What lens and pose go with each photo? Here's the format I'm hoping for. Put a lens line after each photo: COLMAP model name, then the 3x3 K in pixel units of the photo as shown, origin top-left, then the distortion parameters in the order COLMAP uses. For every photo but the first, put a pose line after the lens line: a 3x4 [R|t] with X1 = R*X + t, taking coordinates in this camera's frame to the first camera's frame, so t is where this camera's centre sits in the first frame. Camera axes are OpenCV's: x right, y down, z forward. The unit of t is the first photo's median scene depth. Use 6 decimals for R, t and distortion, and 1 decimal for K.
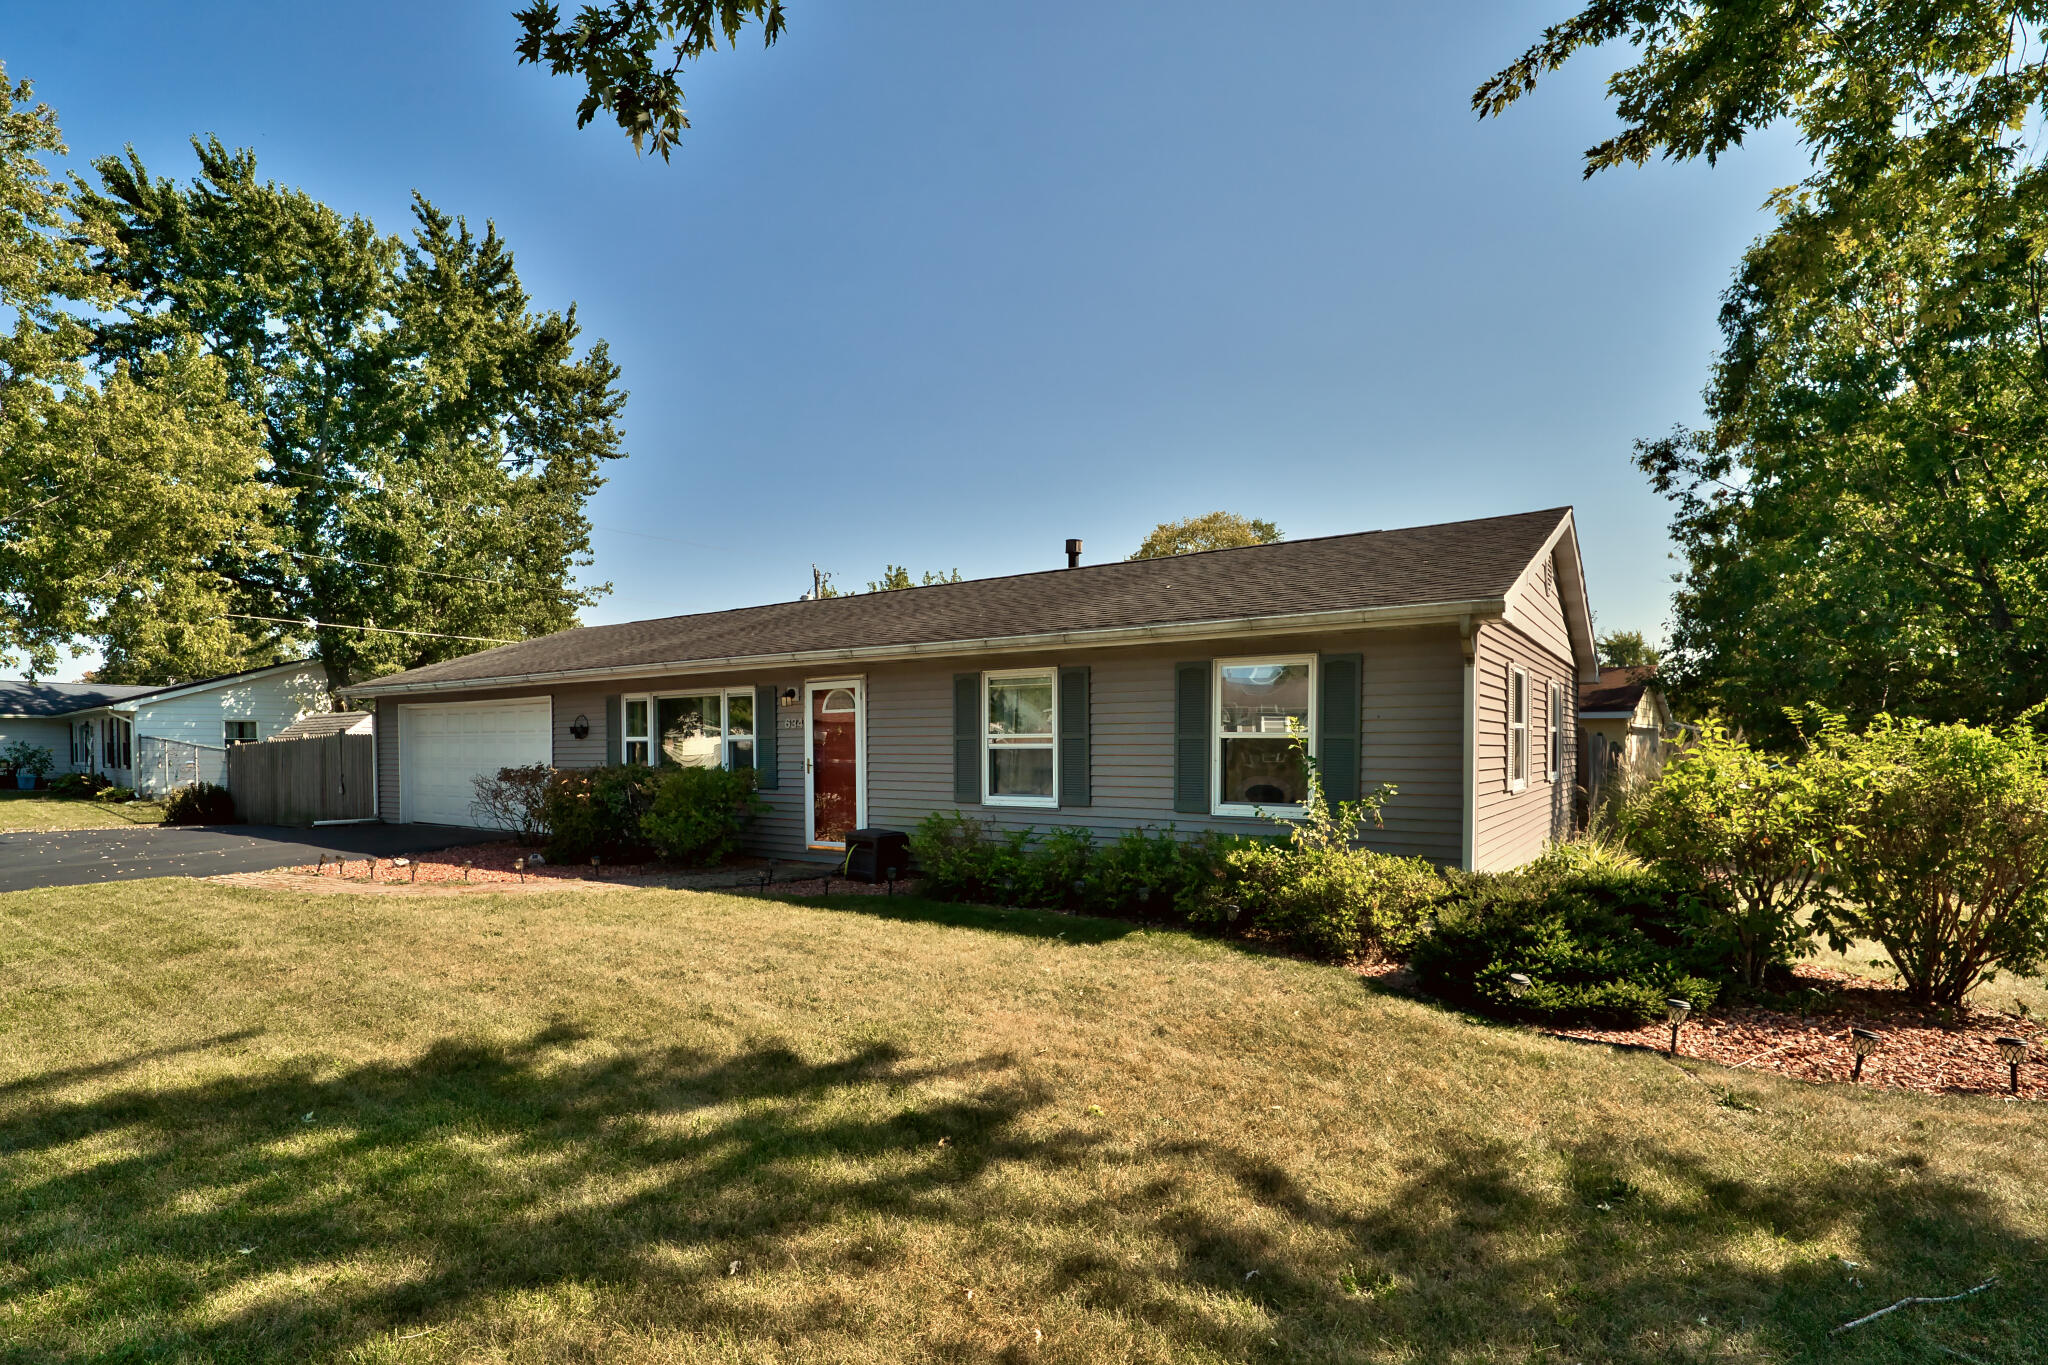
lens RADIAL K [[992.8, 0, 1024.3], [0, 992.8, 760.7], [0, 0, 1]] dist [-0.002454, -0.000366]
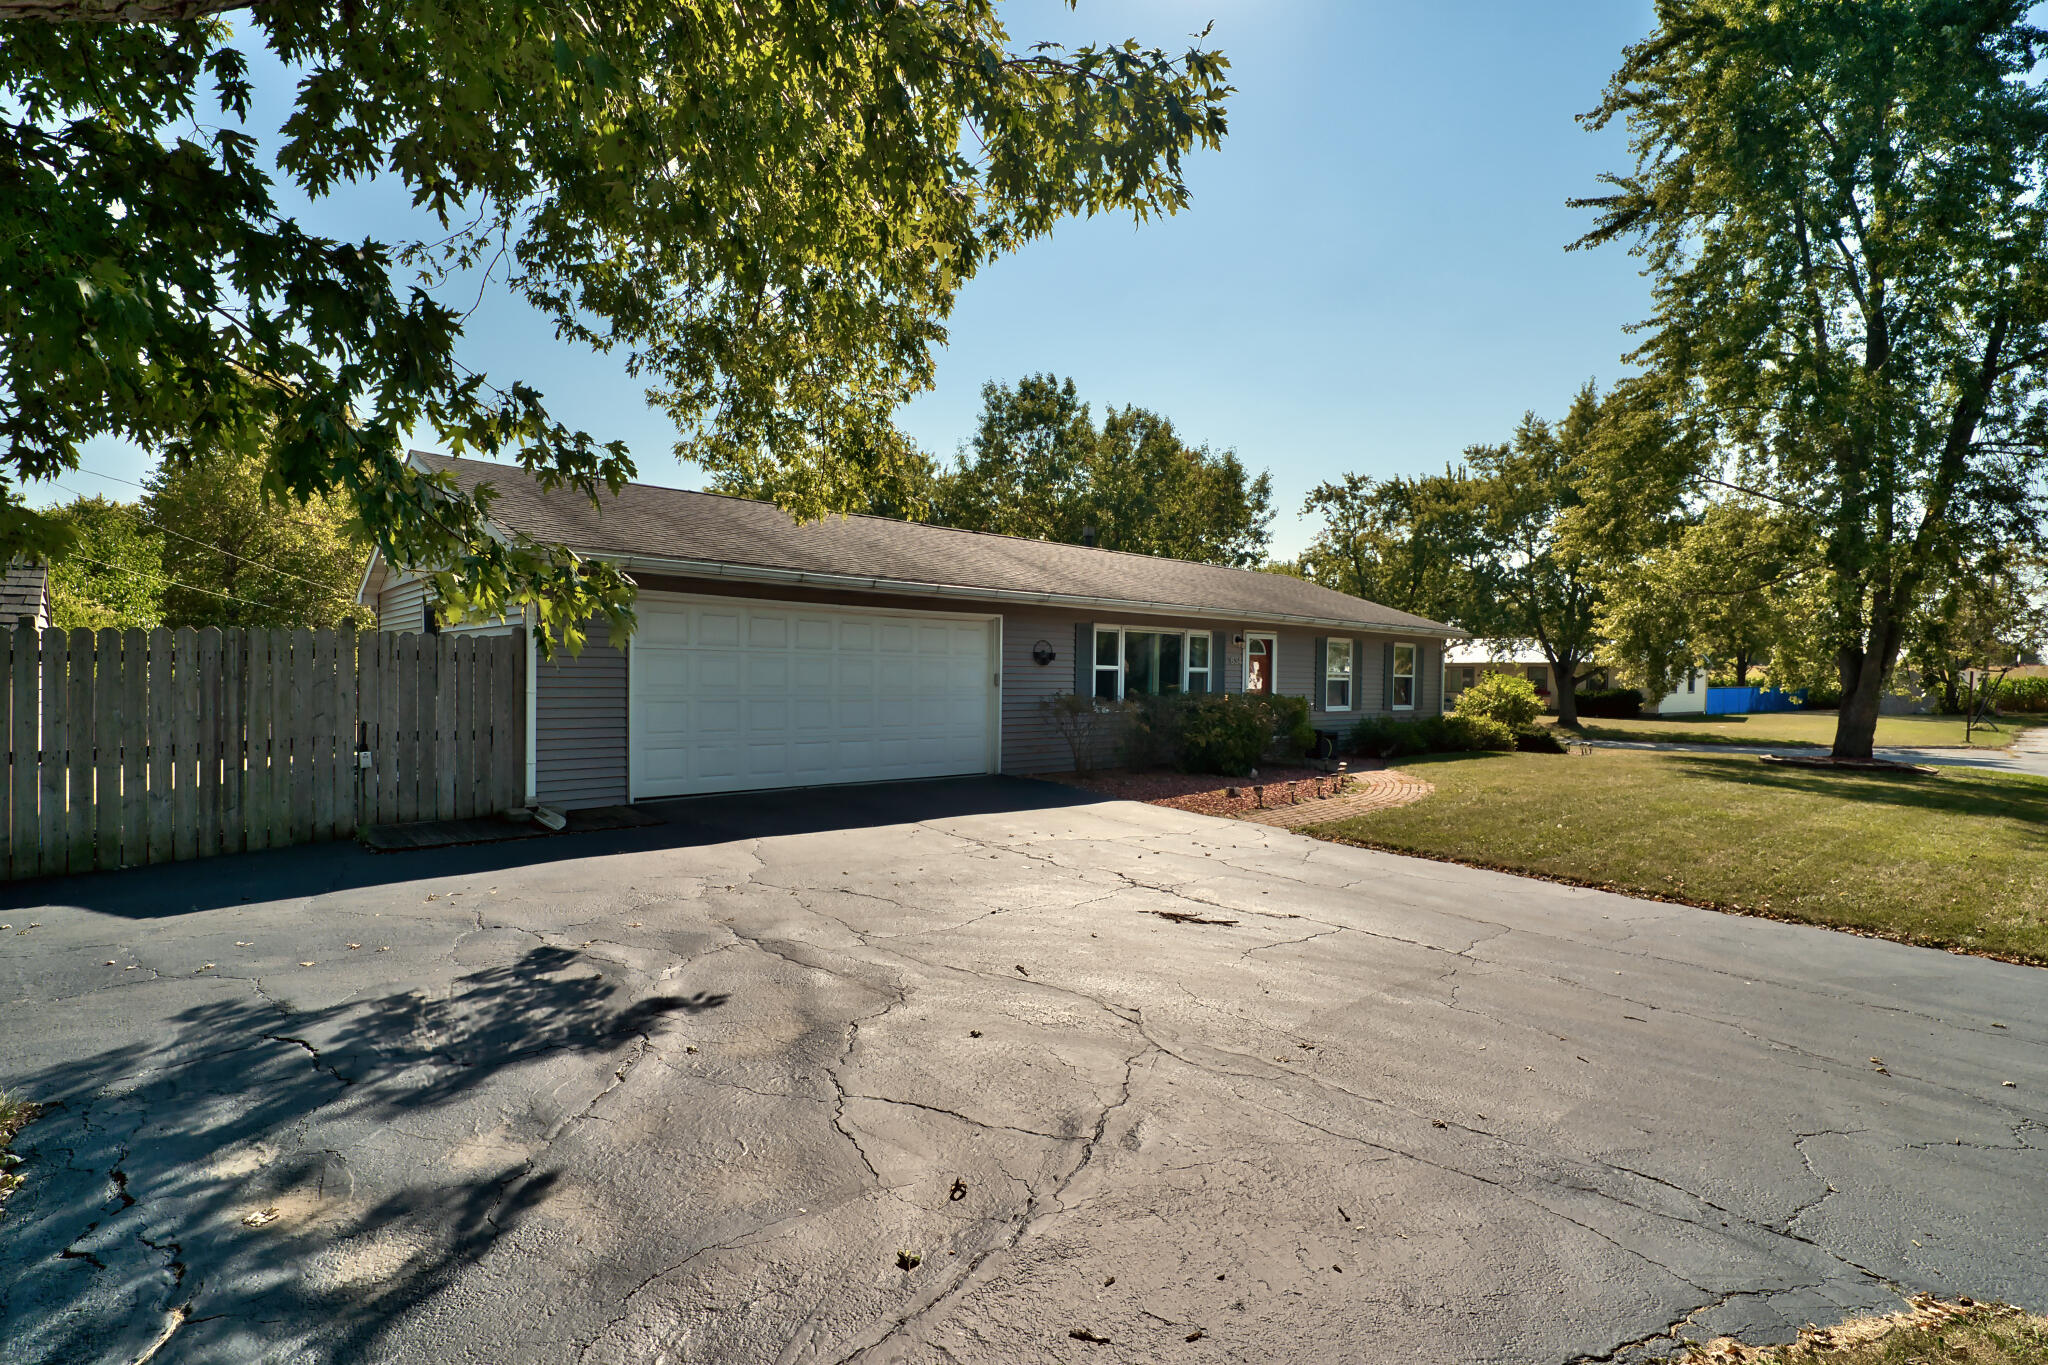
lens RADIAL K [[951.5, 0, 1016.5], [0, 951.5, 683.5], [0, 0, 1]] dist [-0.003536, -0.000248]
pose [[0.248507, 0.001643, 0.968629, -1.328350], [0.000207, 0.999998, -0.001749, -0.003827], [-0.968630, 0.000636, 0.248506, 0.815914]]
